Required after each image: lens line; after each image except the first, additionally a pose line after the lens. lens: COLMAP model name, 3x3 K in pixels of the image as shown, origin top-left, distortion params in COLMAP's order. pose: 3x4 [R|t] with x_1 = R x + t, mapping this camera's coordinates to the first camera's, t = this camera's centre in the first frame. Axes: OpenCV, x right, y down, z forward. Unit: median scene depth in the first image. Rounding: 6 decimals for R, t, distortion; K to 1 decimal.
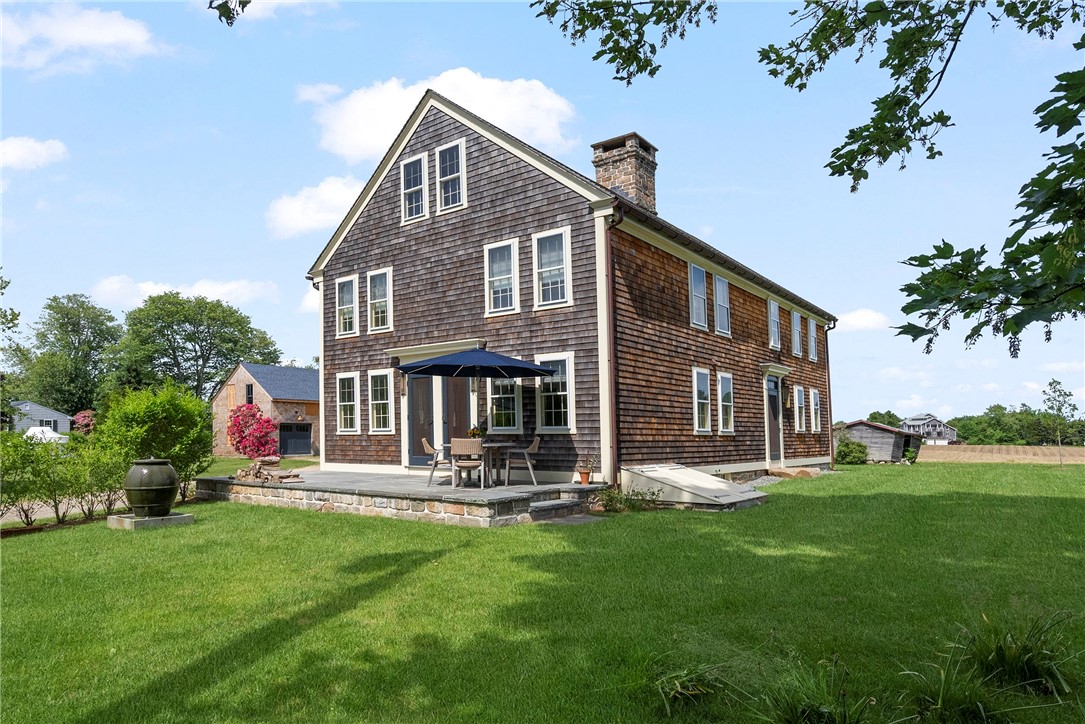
lens RADIAL K [[658.2, 0, 542.4], [0, 658.2, 307.7], [0, 0, 1]] dist [-0.000243, -0.000366]
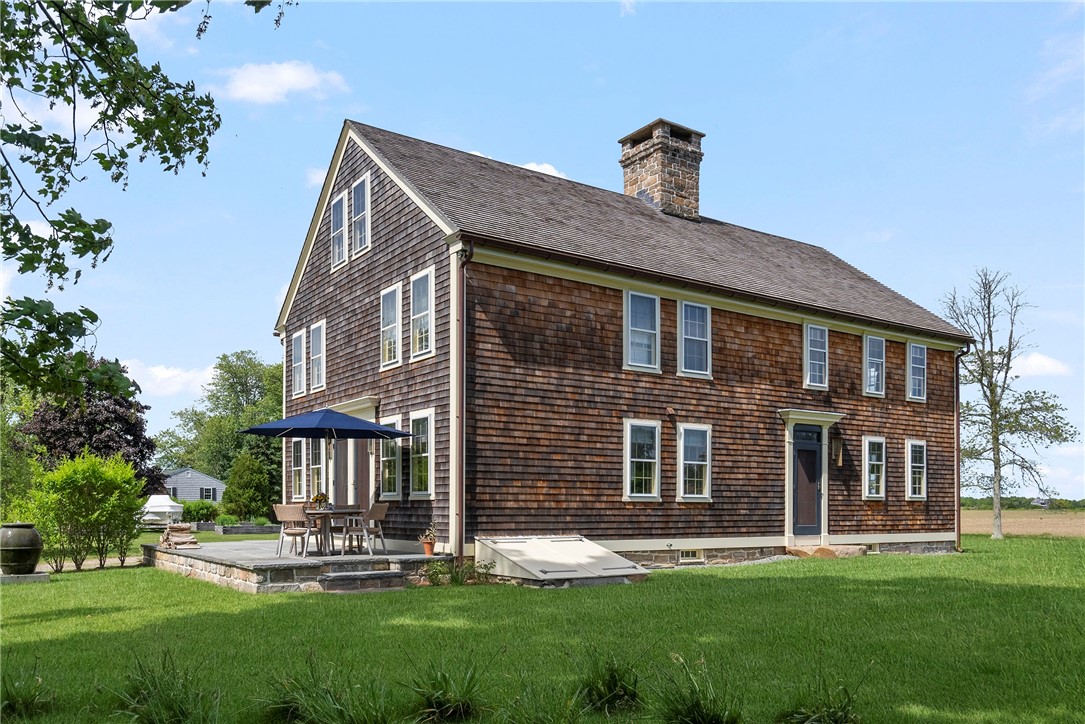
lens RADIAL K [[867.9, 0, 542.5], [0, 867.9, 362.0], [0, 0, 1]] dist [0.001712, 0.002353]
pose [[0.945276, -0.052360, -0.322044, 0.486544], [0.061211, 0.997973, 0.017411, -0.005642], [0.320479, -0.036171, 0.946565, -0.052409]]
